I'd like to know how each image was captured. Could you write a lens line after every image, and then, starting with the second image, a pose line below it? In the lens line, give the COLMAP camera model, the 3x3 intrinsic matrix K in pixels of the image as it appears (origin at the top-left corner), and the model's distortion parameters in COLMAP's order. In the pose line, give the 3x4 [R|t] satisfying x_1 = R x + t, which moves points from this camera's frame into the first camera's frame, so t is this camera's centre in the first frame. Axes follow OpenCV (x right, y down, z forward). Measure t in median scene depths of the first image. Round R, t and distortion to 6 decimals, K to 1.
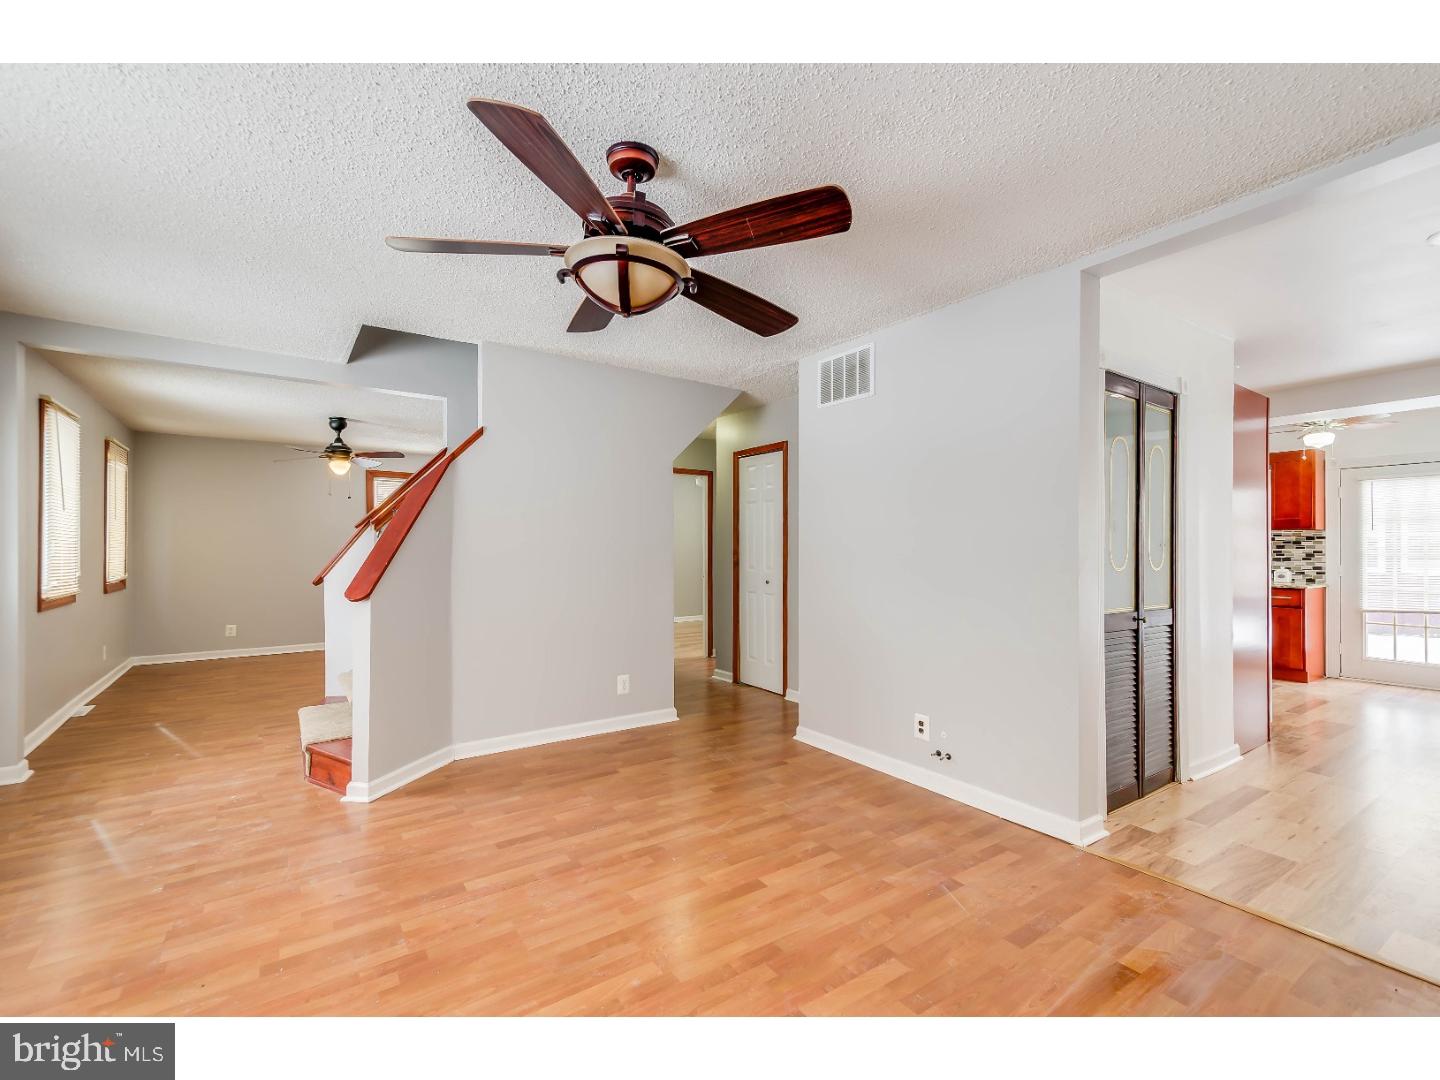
lens RADIAL K [[623.3, 0, 715.9], [0, 623.3, 547.4], [0, 0, 1]] dist [0.036423, -0.008053]
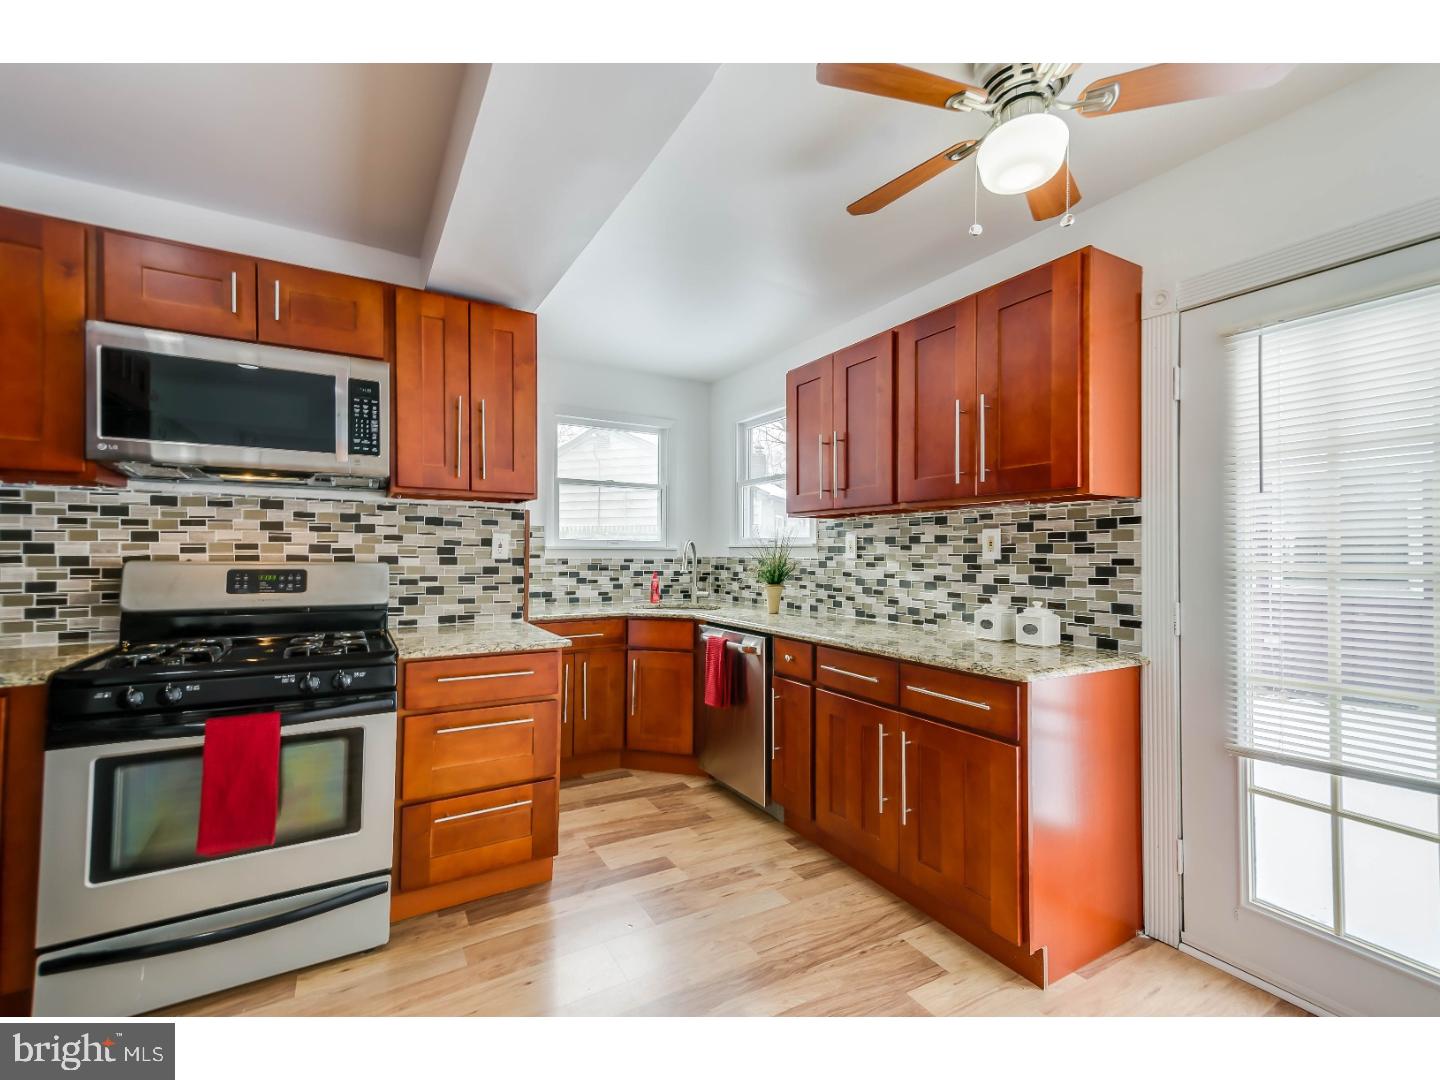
lens RADIAL K [[623.3, 0, 715.9], [0, 623.3, 547.4], [0, 0, 1]] dist [0.036423, -0.008053]
pose [[0.998013, 0.004440, -0.062858, 0.743527], [-0.004815, 0.999971, -0.005816, 0.002074], [0.062831, 0.006107, 0.998006, 0.644370]]
